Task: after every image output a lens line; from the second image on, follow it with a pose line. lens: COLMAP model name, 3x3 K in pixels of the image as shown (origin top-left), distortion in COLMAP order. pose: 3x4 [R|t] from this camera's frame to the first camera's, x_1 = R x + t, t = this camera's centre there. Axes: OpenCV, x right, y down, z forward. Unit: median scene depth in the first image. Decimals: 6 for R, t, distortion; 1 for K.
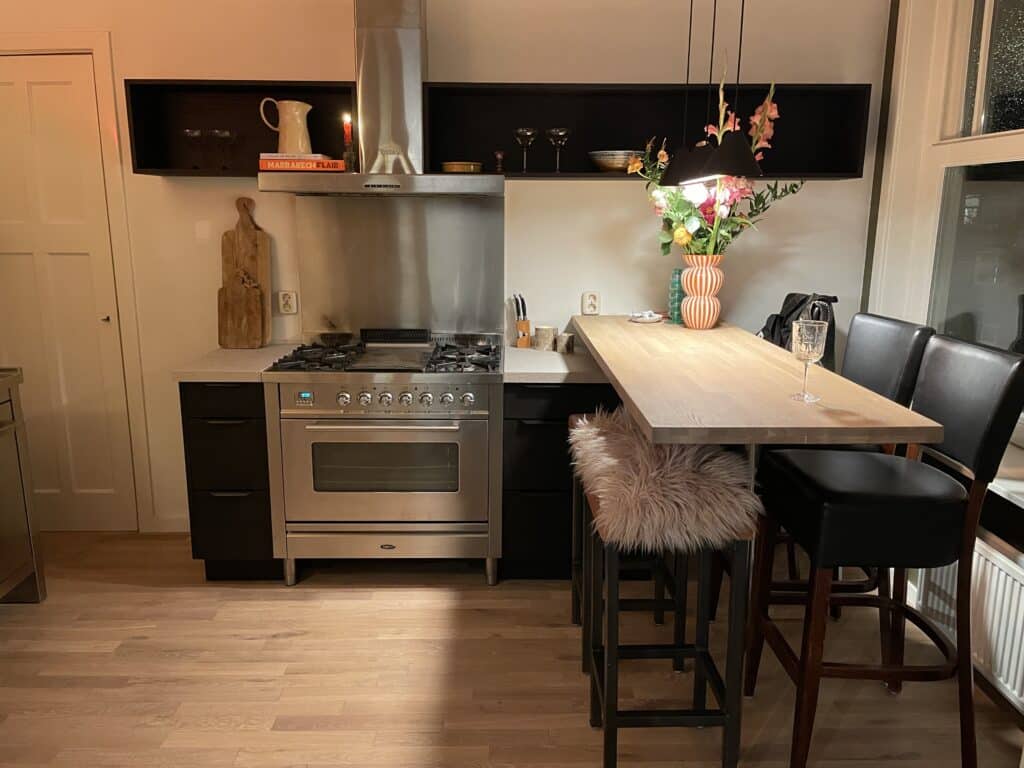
lens RADIAL K [[788.0, 0, 512.7], [0, 788.0, 378.6], [0, 0, 1]] dist [0.070938, 0.001898]
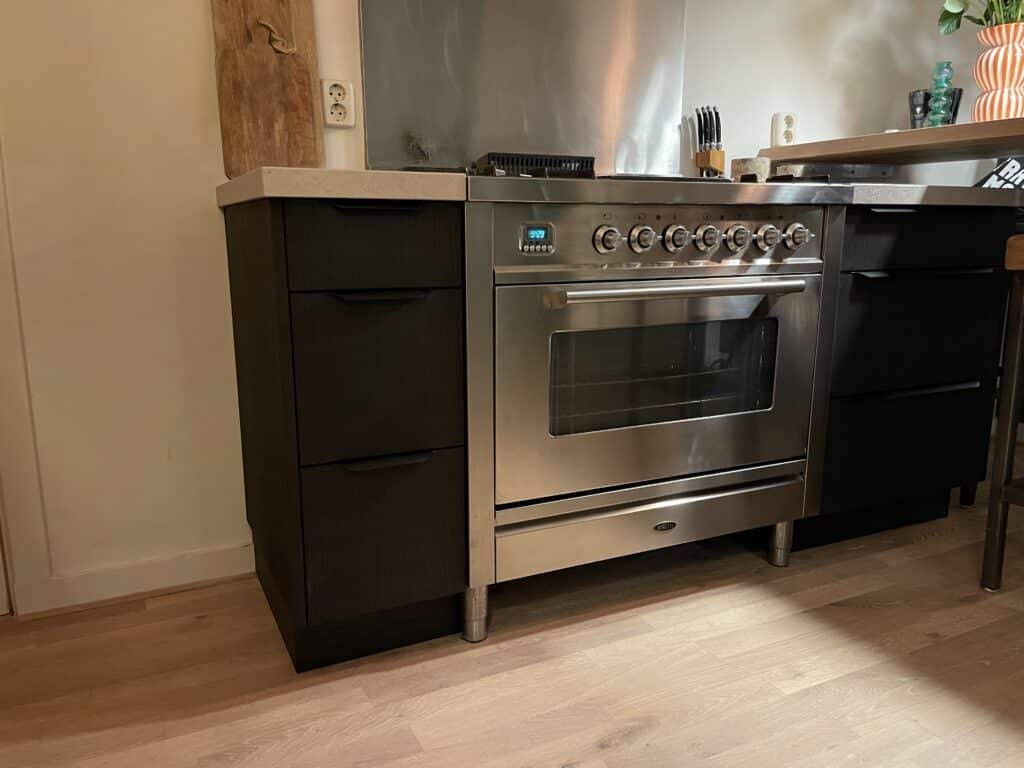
lens RADIAL K [[788.0, 0, 512.7], [0, 788.0, 378.6], [0, 0, 1]] dist [0.070938, 0.001898]
pose [[0.900487, -0.090740, 0.425311, -0.450803], [0.098244, 0.995153, 0.004308, 0.096918], [-0.423640, 0.037905, 0.905037, 0.532733]]
